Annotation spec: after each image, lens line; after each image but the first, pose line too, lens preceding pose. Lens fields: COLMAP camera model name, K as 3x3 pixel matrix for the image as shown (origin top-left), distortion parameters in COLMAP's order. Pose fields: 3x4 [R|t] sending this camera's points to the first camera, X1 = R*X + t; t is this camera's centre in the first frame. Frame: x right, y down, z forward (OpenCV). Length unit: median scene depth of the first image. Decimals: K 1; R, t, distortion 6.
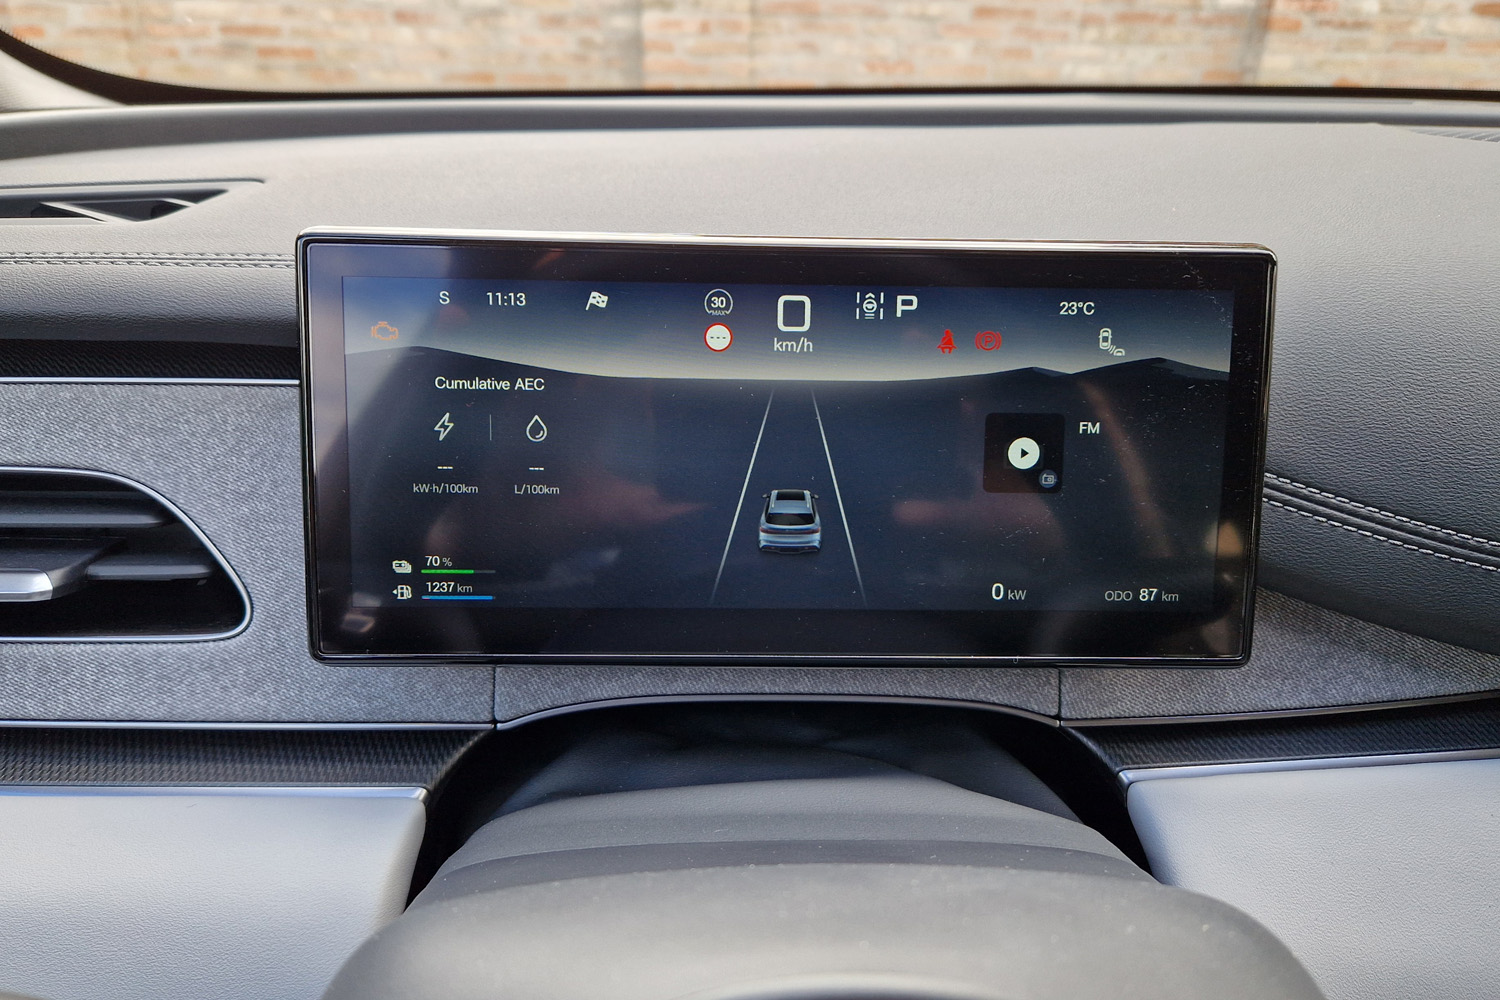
lens RADIAL K [[1063.9, 0, 751.8], [0, 1063.9, 500.4], [0, 0, 1]] dist [-0.000434, -0.001099]
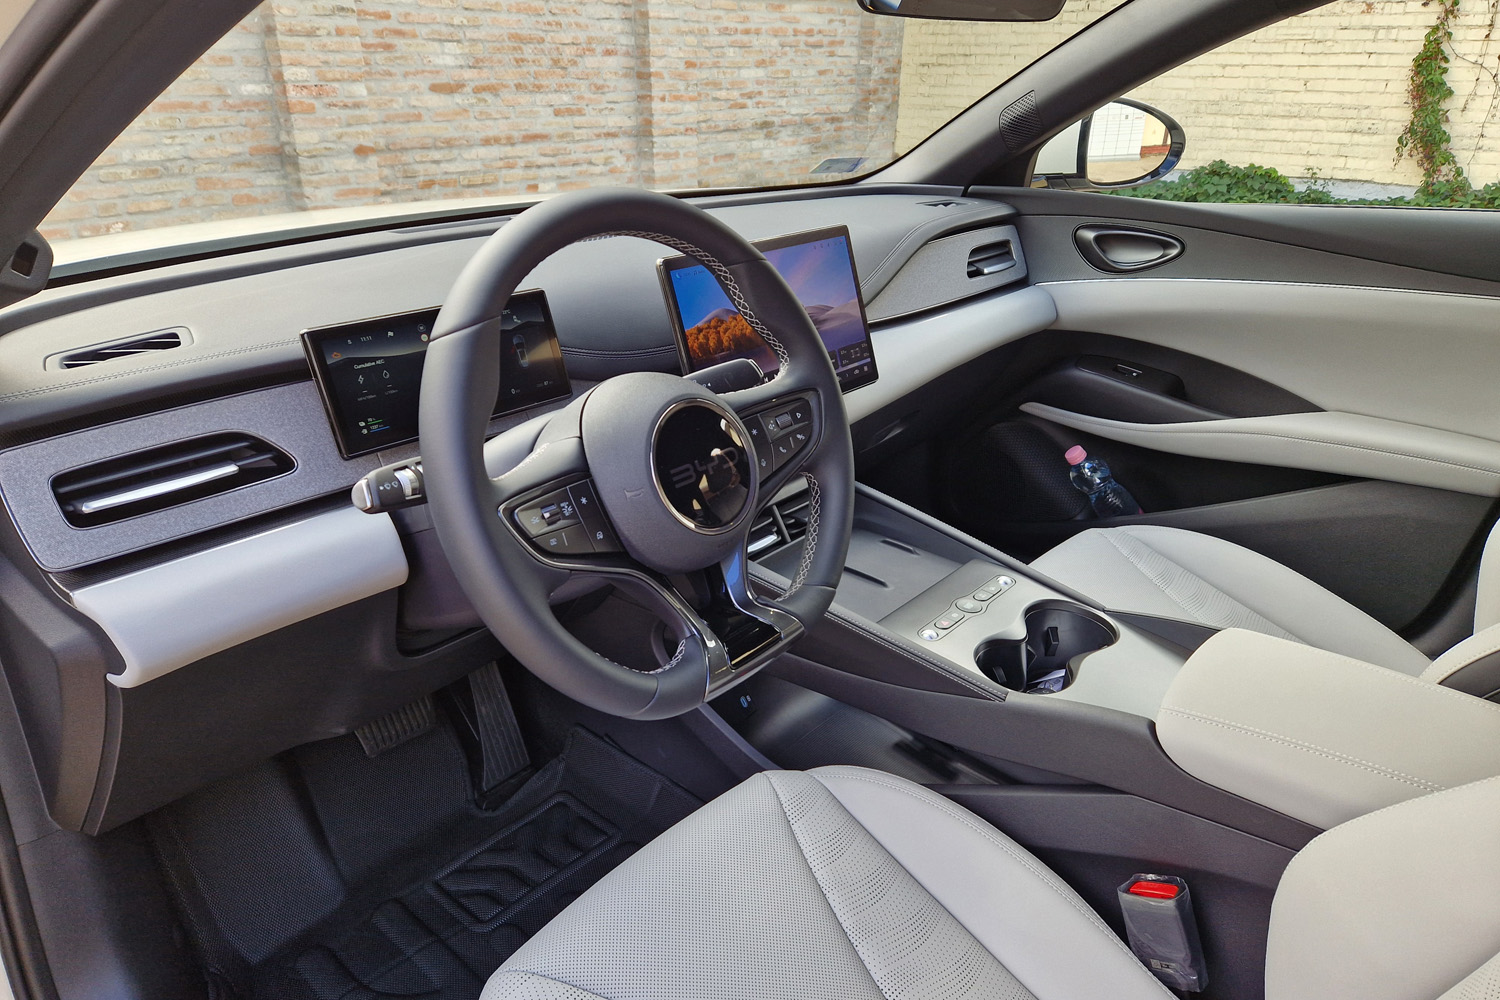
lens RADIAL K [[1063.9, 0, 750.0], [0, 1063.9, 499.3], [0, 0, 1]] dist [-0.000434, -0.001099]
pose [[0.661718, -0.290124, 0.691345, -1.674587], [0.317311, 0.943813, 0.092359, 0.320667], [-0.679296, 0.158255, 0.716598, -1.893255]]
